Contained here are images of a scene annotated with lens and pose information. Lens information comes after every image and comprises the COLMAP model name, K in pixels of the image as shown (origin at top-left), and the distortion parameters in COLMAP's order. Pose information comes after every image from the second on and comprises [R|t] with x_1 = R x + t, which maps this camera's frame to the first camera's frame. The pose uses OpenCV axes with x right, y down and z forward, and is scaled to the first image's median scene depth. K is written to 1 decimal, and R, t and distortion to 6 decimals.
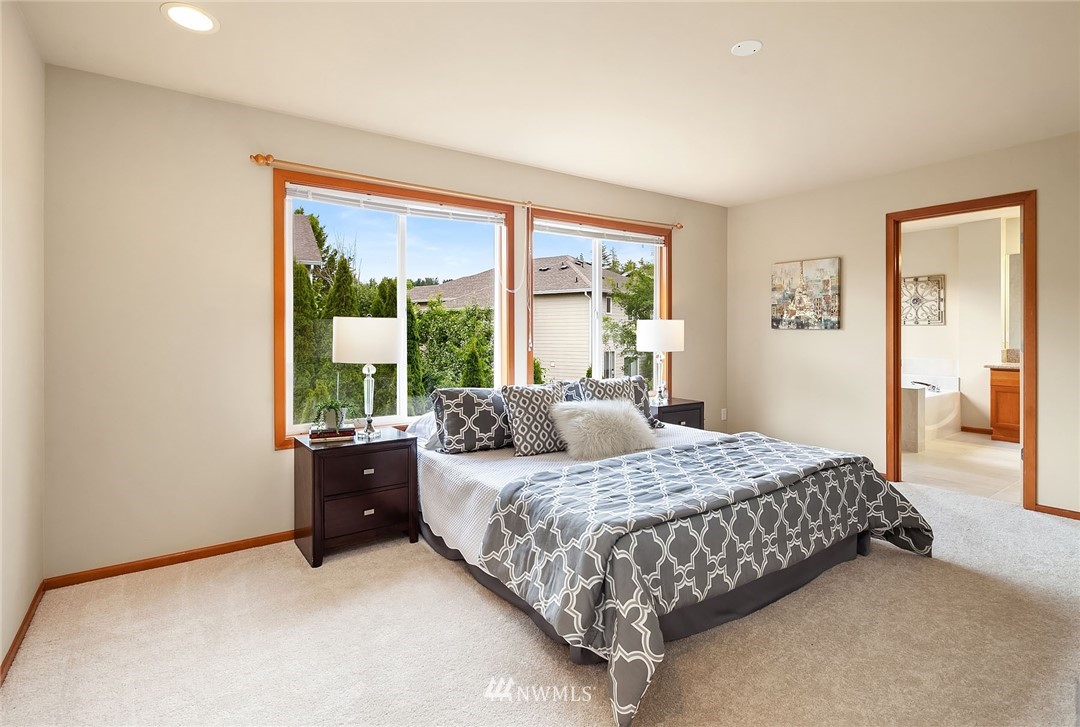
lens RADIAL K [[529.4, 0, 533.2], [0, 529.4, 329.8], [0, 0, 1]] dist [0.003493, -0.004305]
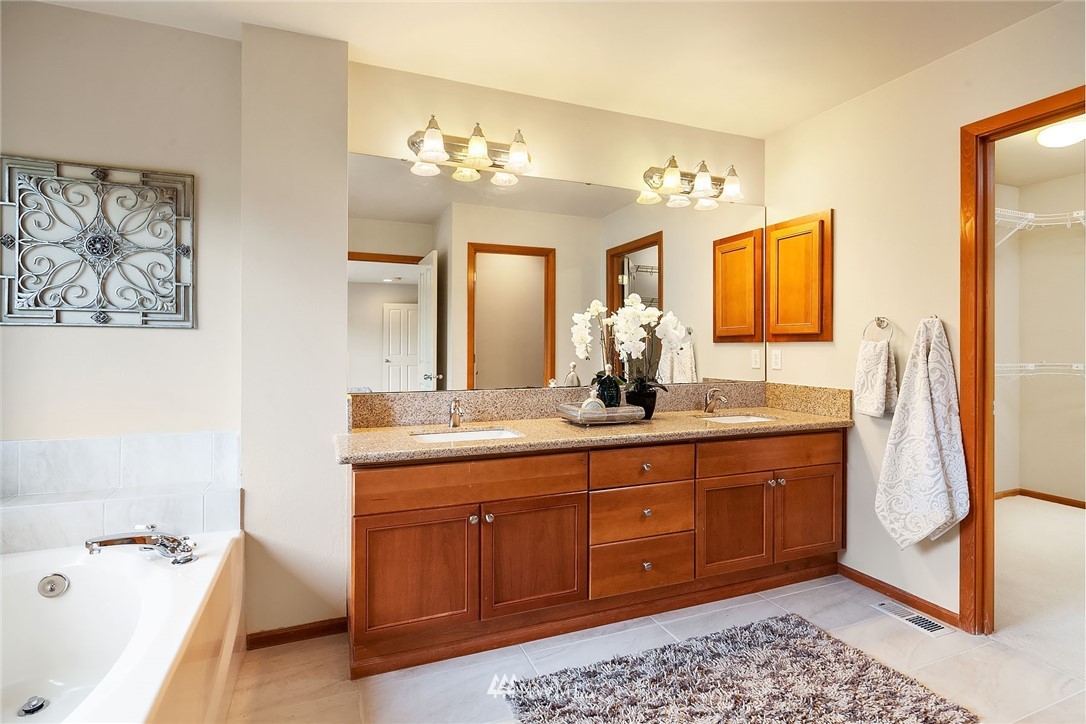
lens RADIAL K [[532.4, 0, 540.7], [0, 532.4, 353.7], [0, 0, 1]] dist [0.003493, -0.004305]
pose [[0.215381, -0.002255, 0.976528, 0.671807], [-0.009783, 0.999942, 0.004467, 0.004147], [-0.976481, -0.010515, 0.215346, 0.964420]]
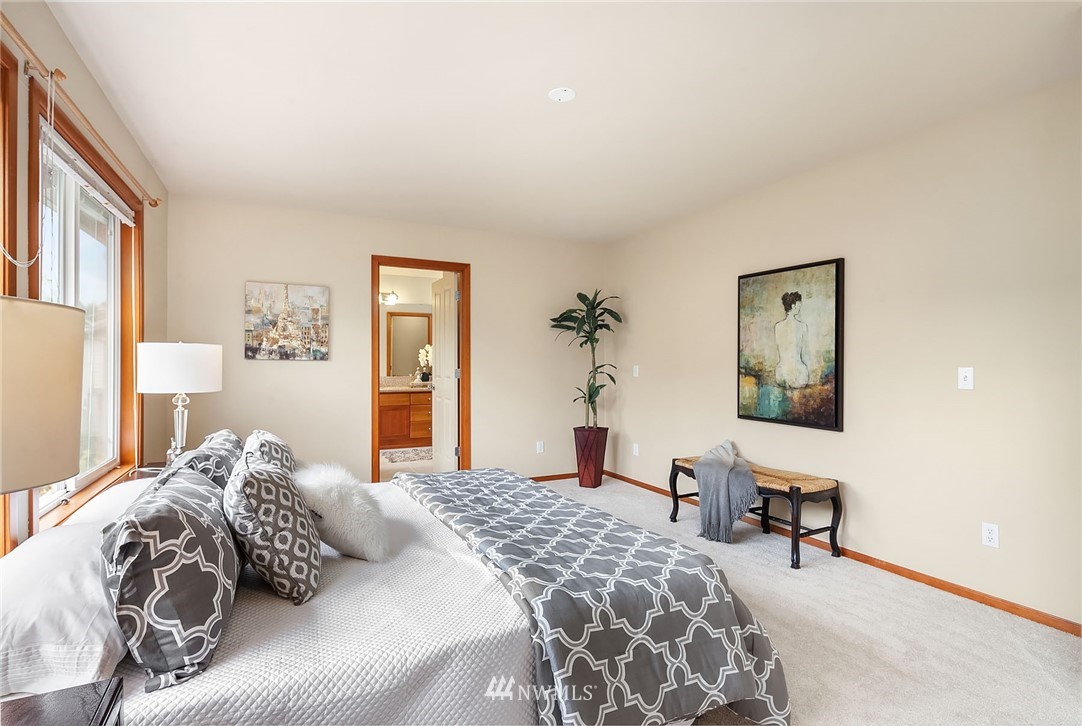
lens RADIAL K [[530.4, 0, 542.4], [0, 530.4, 364.1], [0, 0, 1]] dist [0.003493, -0.004305]
pose [[0.148610, 0.000820, 0.988896, -0.313298], [-0.007219, 0.999974, 0.000255, 0.002664], [-0.988870, -0.007176, 0.148612, 0.426834]]
